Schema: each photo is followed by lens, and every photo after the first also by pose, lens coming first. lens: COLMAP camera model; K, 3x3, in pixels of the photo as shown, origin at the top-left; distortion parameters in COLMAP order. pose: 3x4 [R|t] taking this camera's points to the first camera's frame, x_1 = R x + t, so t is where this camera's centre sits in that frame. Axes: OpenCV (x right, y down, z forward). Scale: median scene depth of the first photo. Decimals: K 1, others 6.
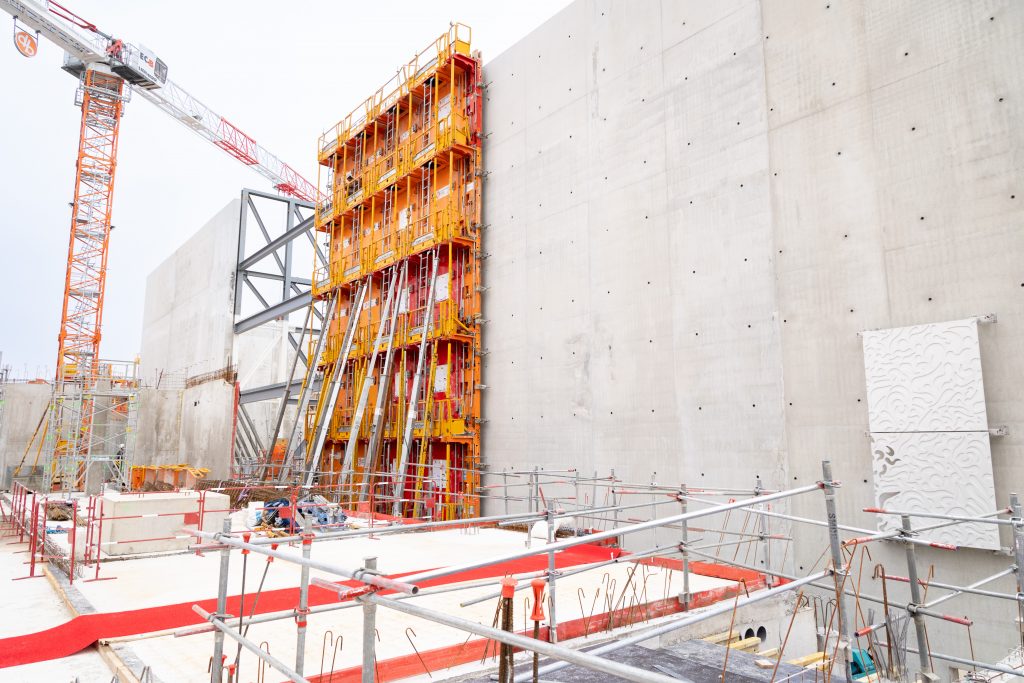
lens RADIAL K [[689.9, 0, 512.0], [0, 689.9, 341.5], [0, 0, 1]] dist [0.000338, -0.001606]
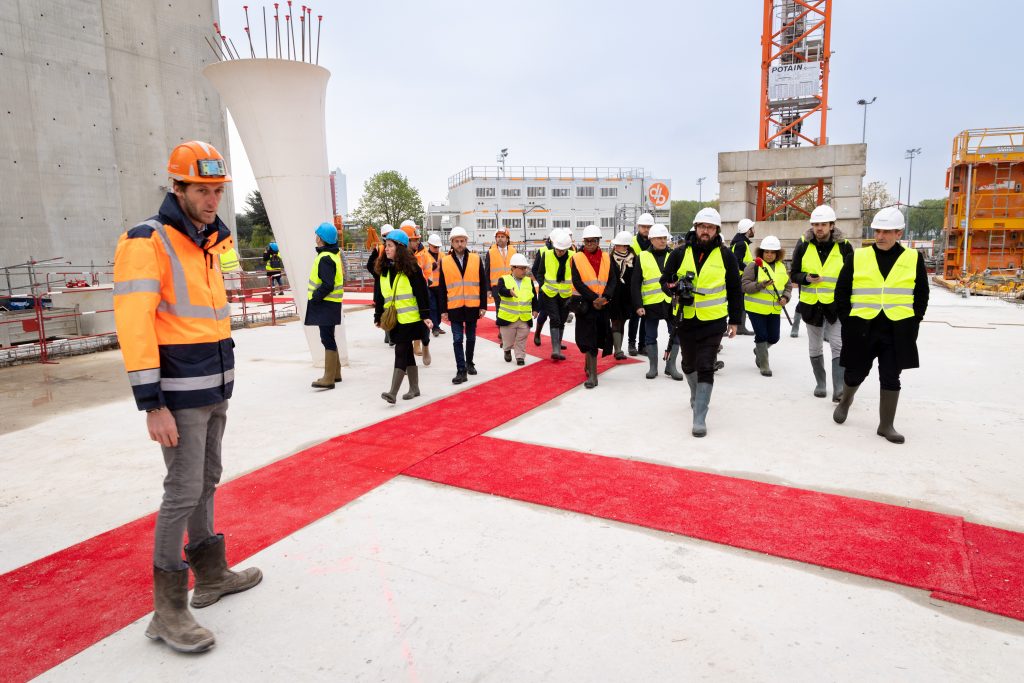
lens RADIAL K [[689.9, 0, 512.0], [0, 689.9, 341.5], [0, 0, 1]] dist [0.000338, -0.001606]
pose [[-0.466375, -0.125008, 0.875710, -1.794339], [-0.120241, 0.989735, 0.077249, 0.154823], [-0.876377, -0.069269, -0.476619, 1.028918]]
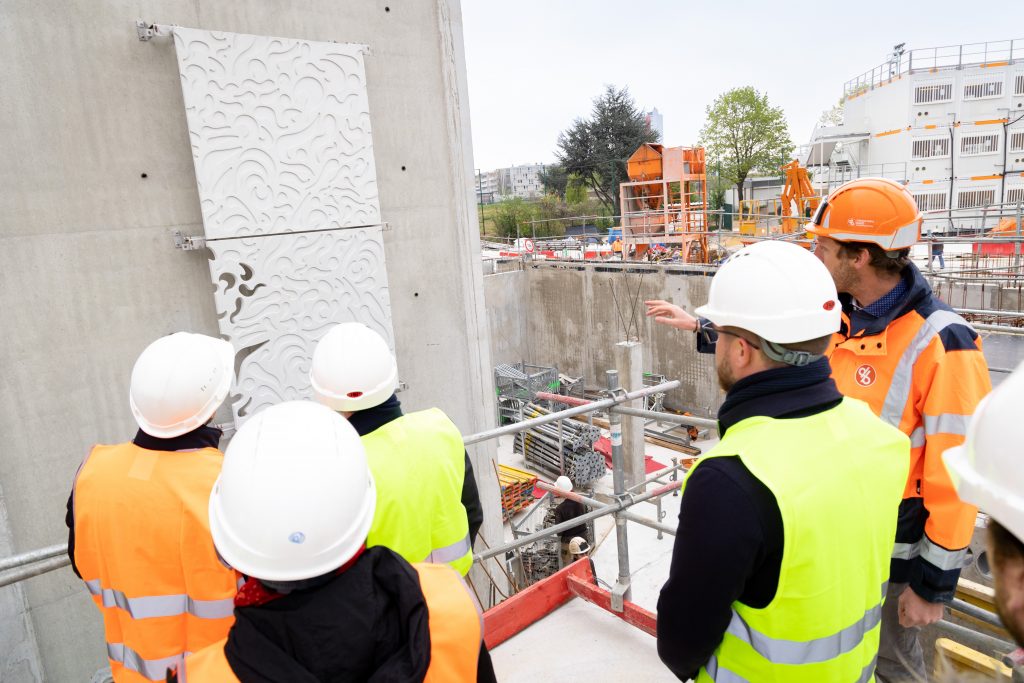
lens RADIAL K [[689.9, 0, 512.0], [0, 689.9, 341.5], [0, 0, 1]] dist [0.000338, -0.001606]
pose [[-0.046073, -0.205544, 0.977563, -0.005028], [-0.084710, 0.975881, 0.201198, 0.078649], [-0.995340, -0.073539, -0.062373, 0.757789]]
